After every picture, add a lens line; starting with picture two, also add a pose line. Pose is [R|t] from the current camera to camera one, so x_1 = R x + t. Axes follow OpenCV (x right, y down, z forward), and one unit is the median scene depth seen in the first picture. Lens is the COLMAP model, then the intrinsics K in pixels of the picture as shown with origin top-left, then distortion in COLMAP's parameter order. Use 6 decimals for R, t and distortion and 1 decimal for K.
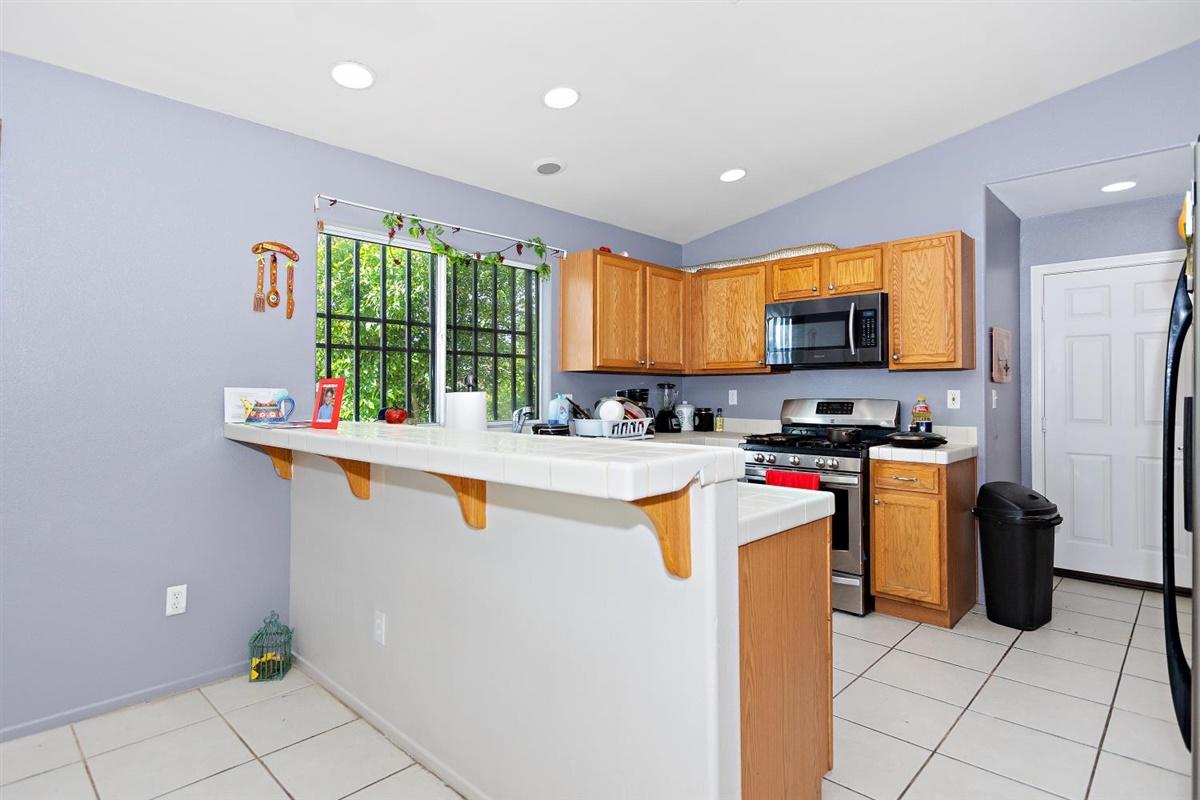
lens RADIAL K [[625.8, 0, 594.6], [0, 625.8, 384.2], [0, 0, 1]] dist [0.011257, -0.000089]
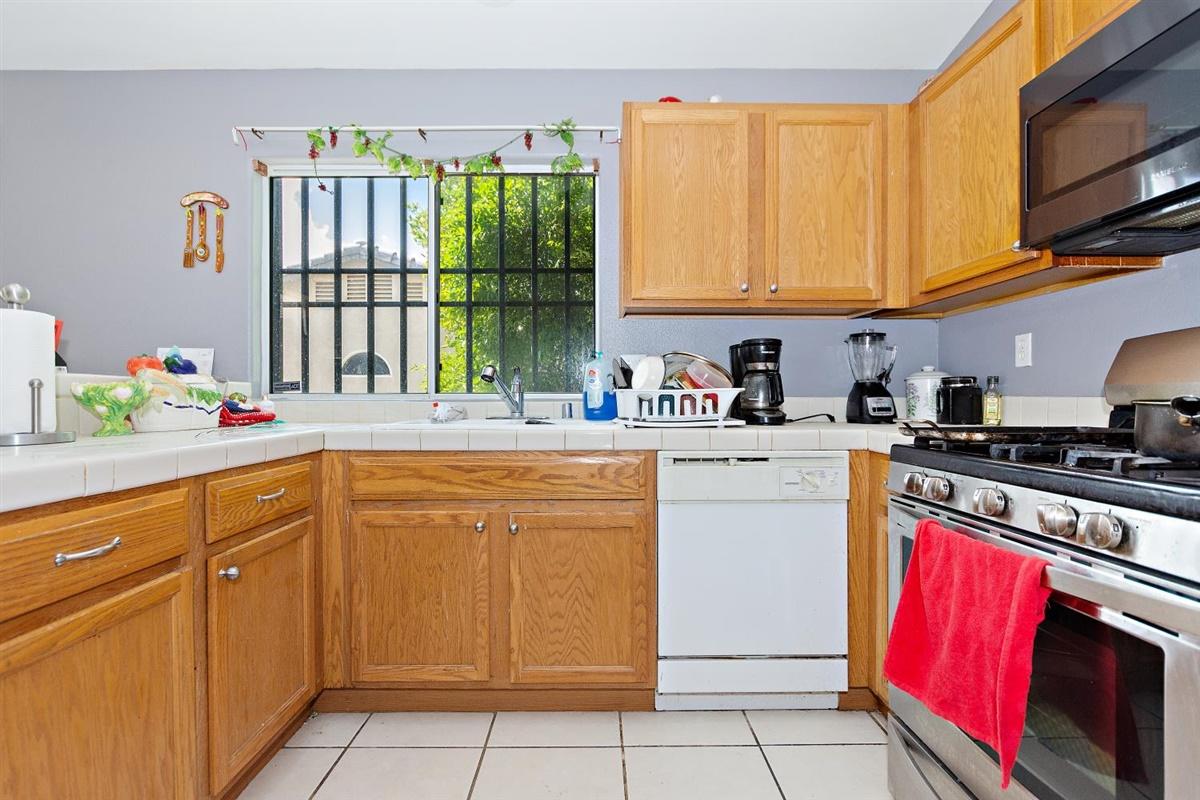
lens RADIAL K [[550.0, 0, 598.9], [0, 550.0, 402.6], [0, 0, 1]] dist [-0.003578, -0.000416]
pose [[0.698779, 0.002091, -0.715335, 0.364154], [0.011983, 0.999821, 0.014628, 0.061810], [0.715238, -0.018793, 0.698629, 0.633972]]
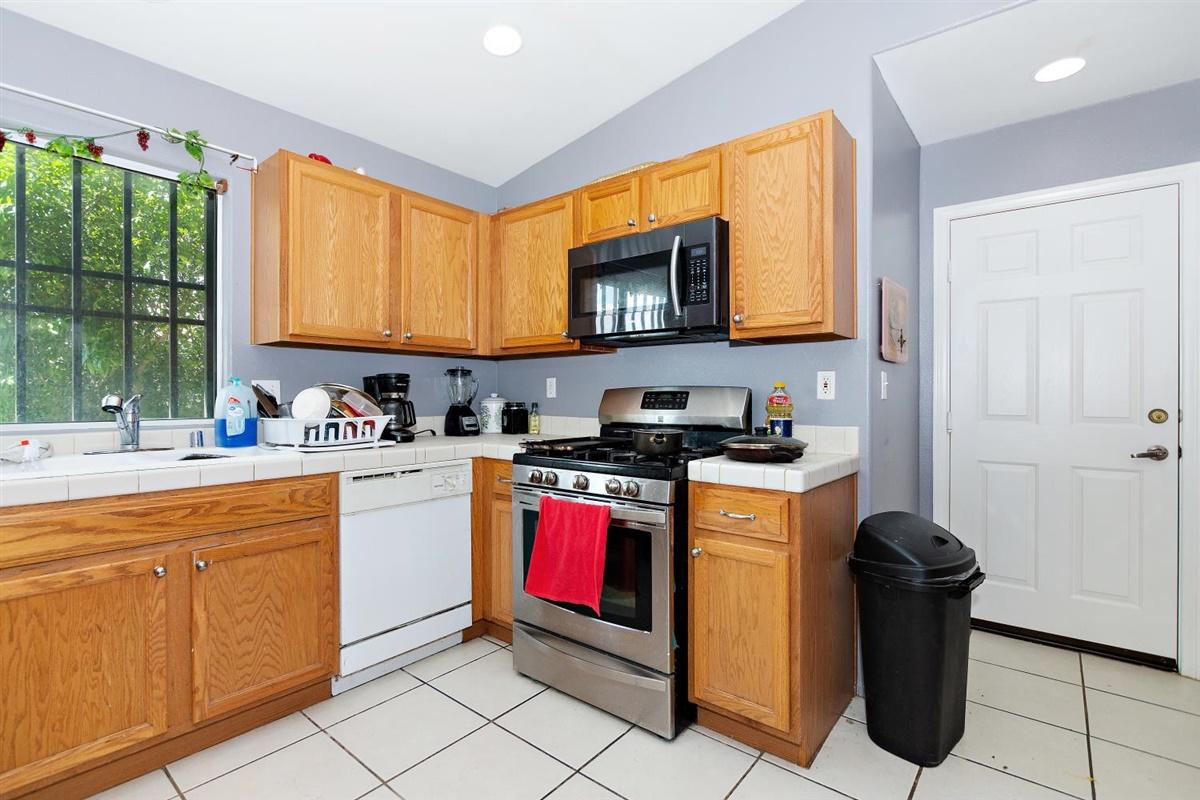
lens RADIAL K [[555.9, 0, 595.5], [0, 555.9, 395.5], [0, 0, 1]] dist [-0.005326, -0.000772]
pose [[0.997279, -0.000962, 0.073719, 0.281894], [-0.000074, 0.999901, 0.014050, 0.026082], [-0.073725, -0.014017, 0.997180, 0.427000]]
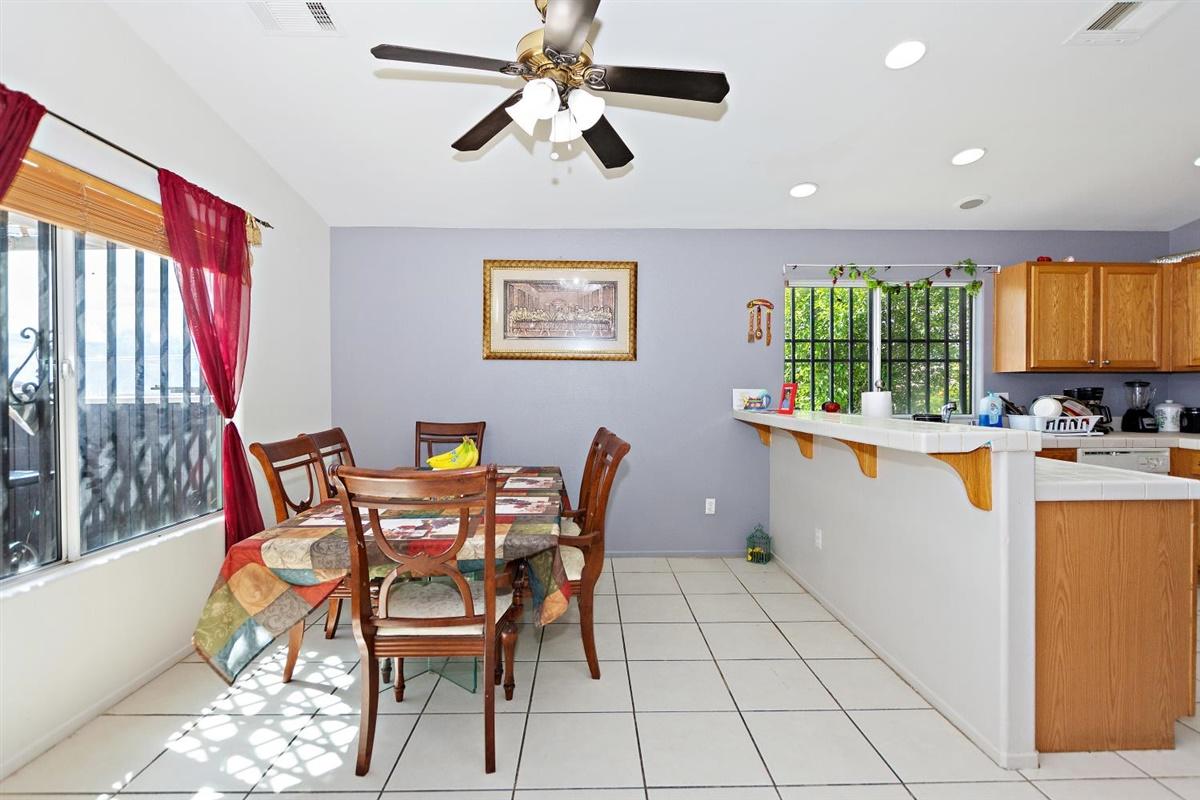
lens RADIAL K [[555.9, 0, 595.5], [0, 555.9, 395.5], [0, 0, 1]] dist [-0.005326, -0.000772]
pose [[0.710128, 0.005053, -0.704055, 0.151473], [0.011598, 0.999755, 0.018873, -0.006909], [0.703977, -0.021568, 0.709895, -0.243005]]
